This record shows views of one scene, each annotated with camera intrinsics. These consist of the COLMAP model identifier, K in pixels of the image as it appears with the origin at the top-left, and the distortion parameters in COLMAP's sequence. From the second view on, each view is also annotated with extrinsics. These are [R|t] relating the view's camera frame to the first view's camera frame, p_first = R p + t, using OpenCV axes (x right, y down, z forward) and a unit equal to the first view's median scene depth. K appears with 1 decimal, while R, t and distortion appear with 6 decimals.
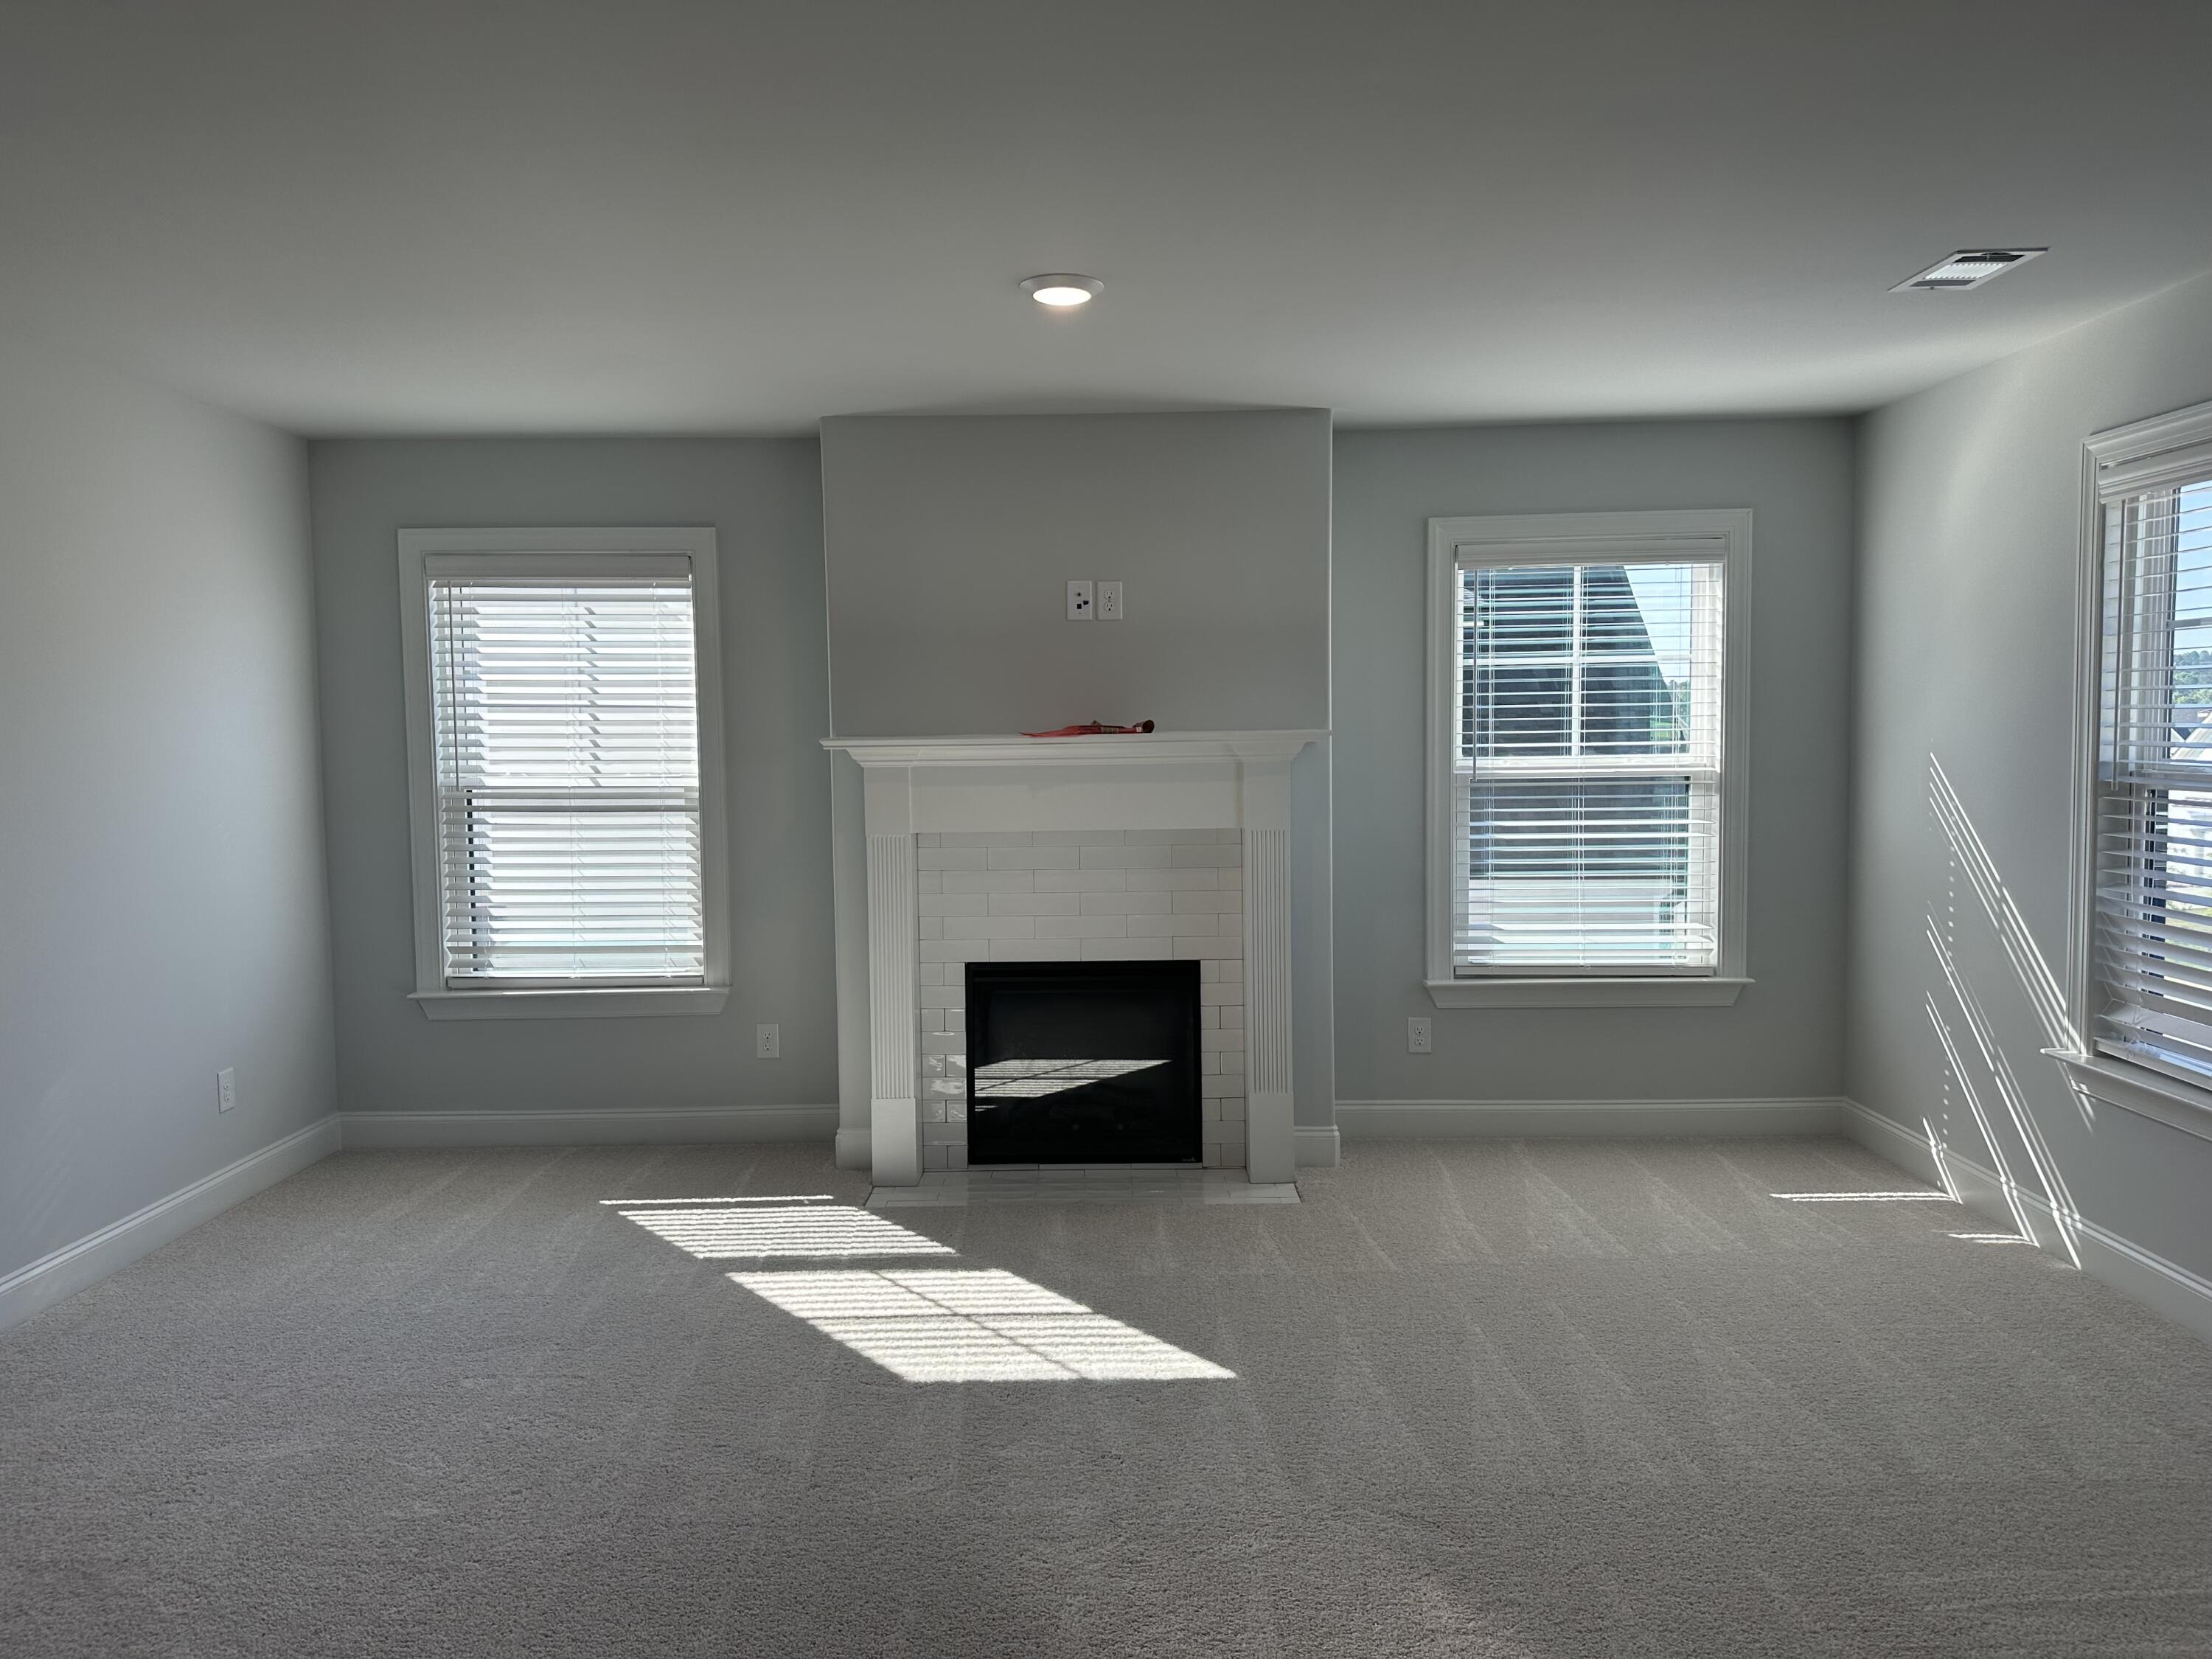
lens RADIAL K [[1536.8, 0, 1101.0], [0, 1536.8, 840.5], [0, 0, 1]] dist [0.033457, -0.049996]
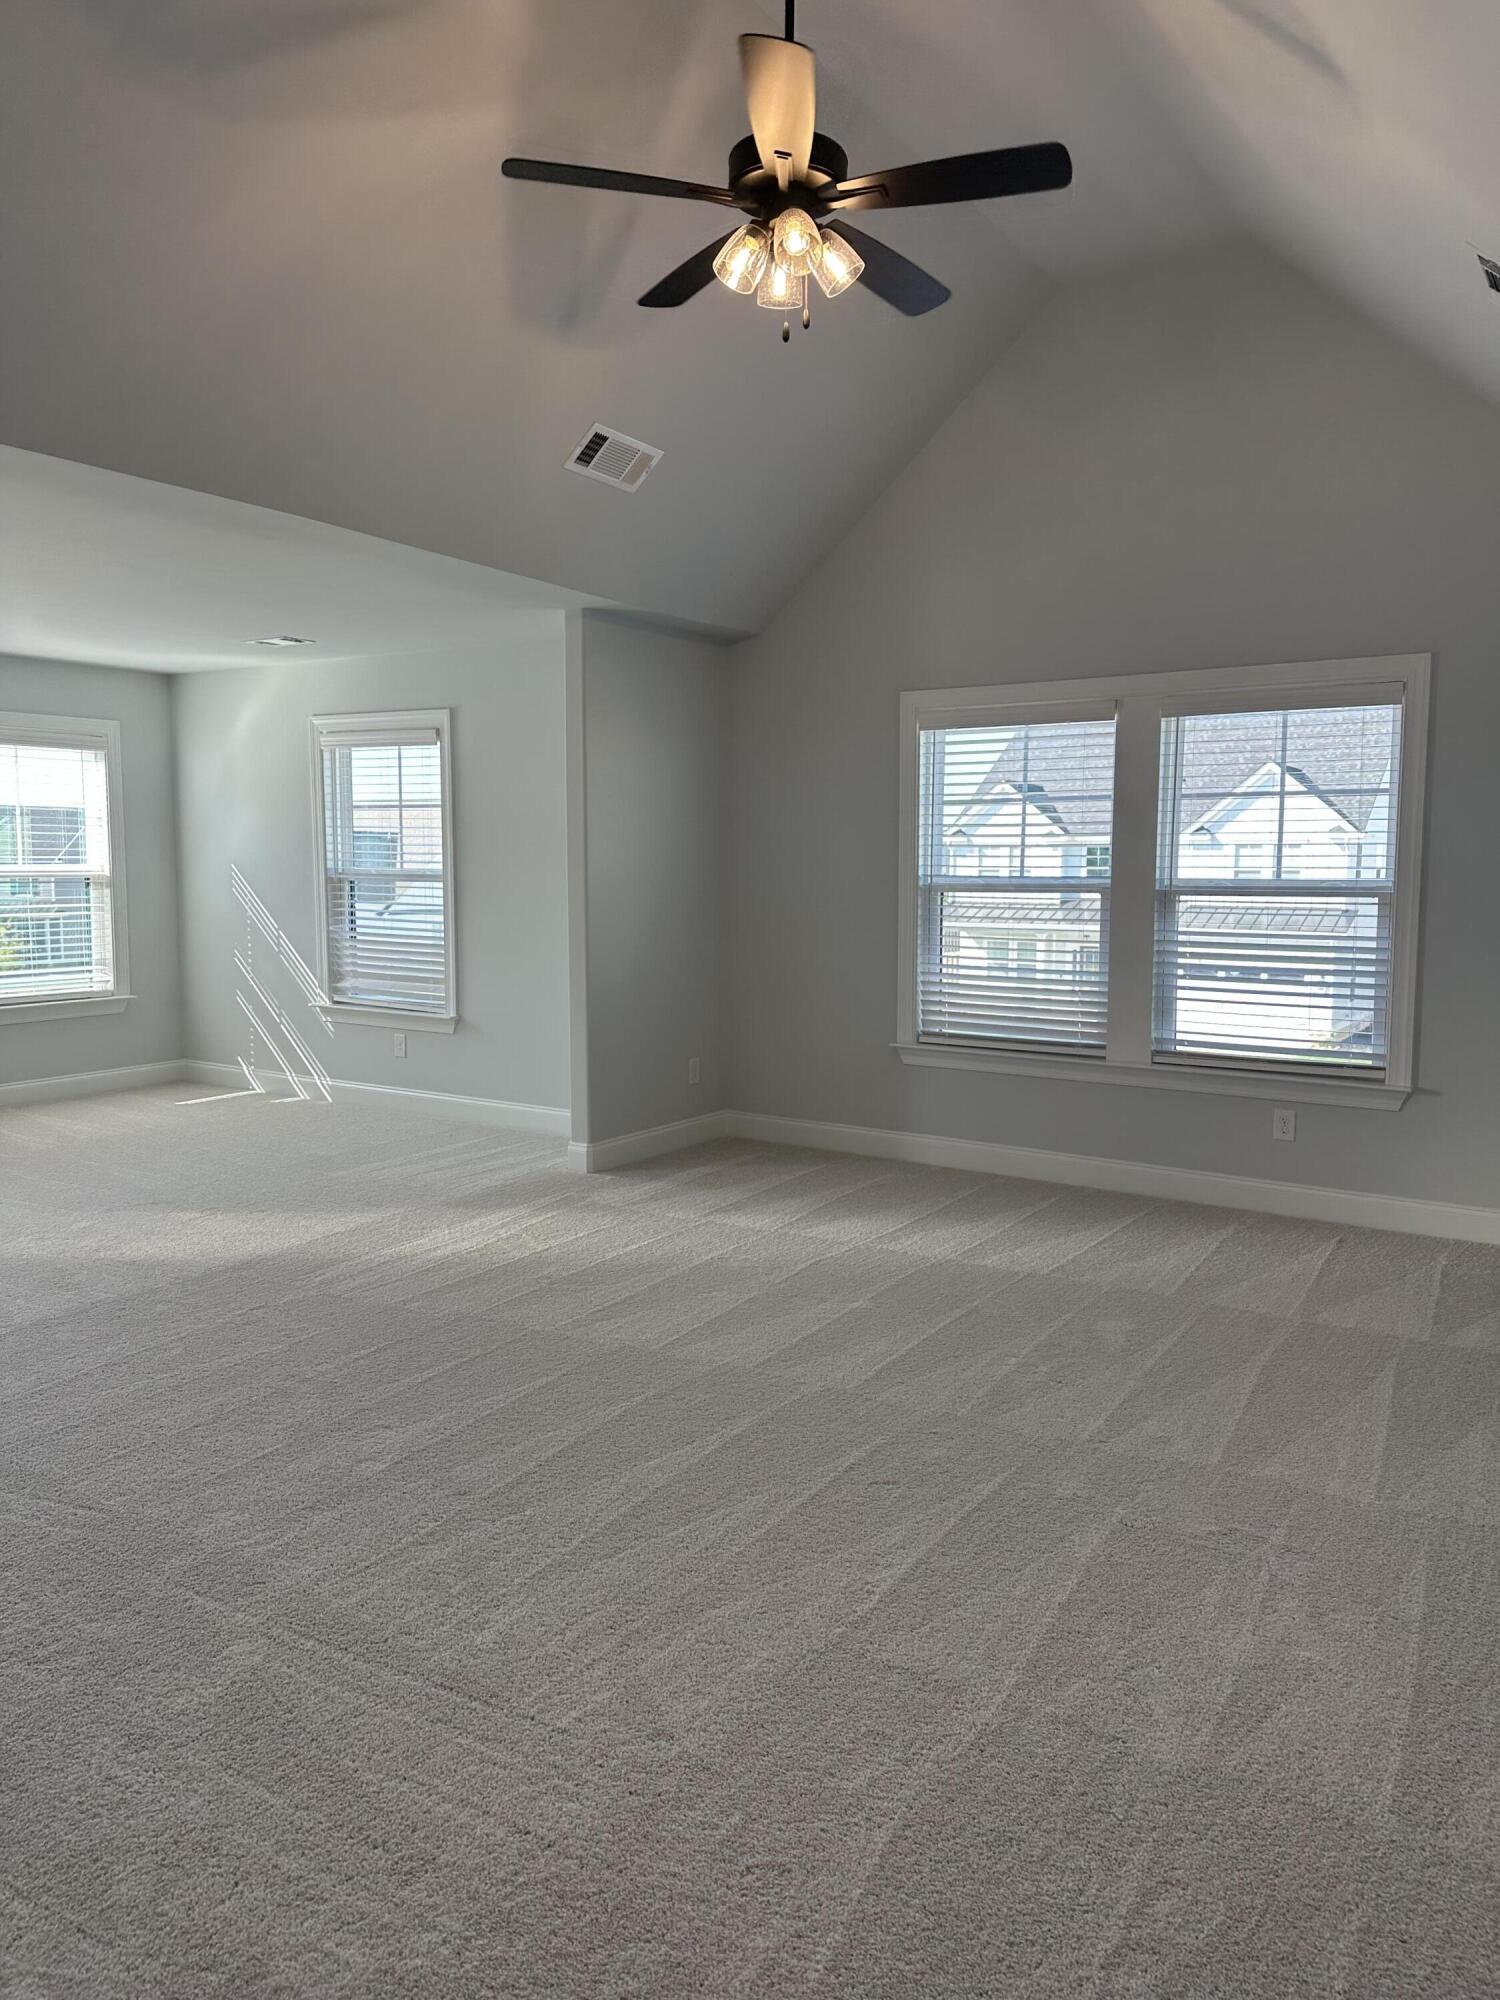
lens RADIAL K [[1389.5, 0, 747.2], [0, 1389.5, 1002.7], [0, 0, 1]] dist [0.033457, -0.049996]
pose [[0.532764, -0.060569, 0.844093, -0.548715], [0.043381, 0.998079, 0.044238, 0.060020], [-0.845151, 0.013049, 0.534368, -0.426446]]
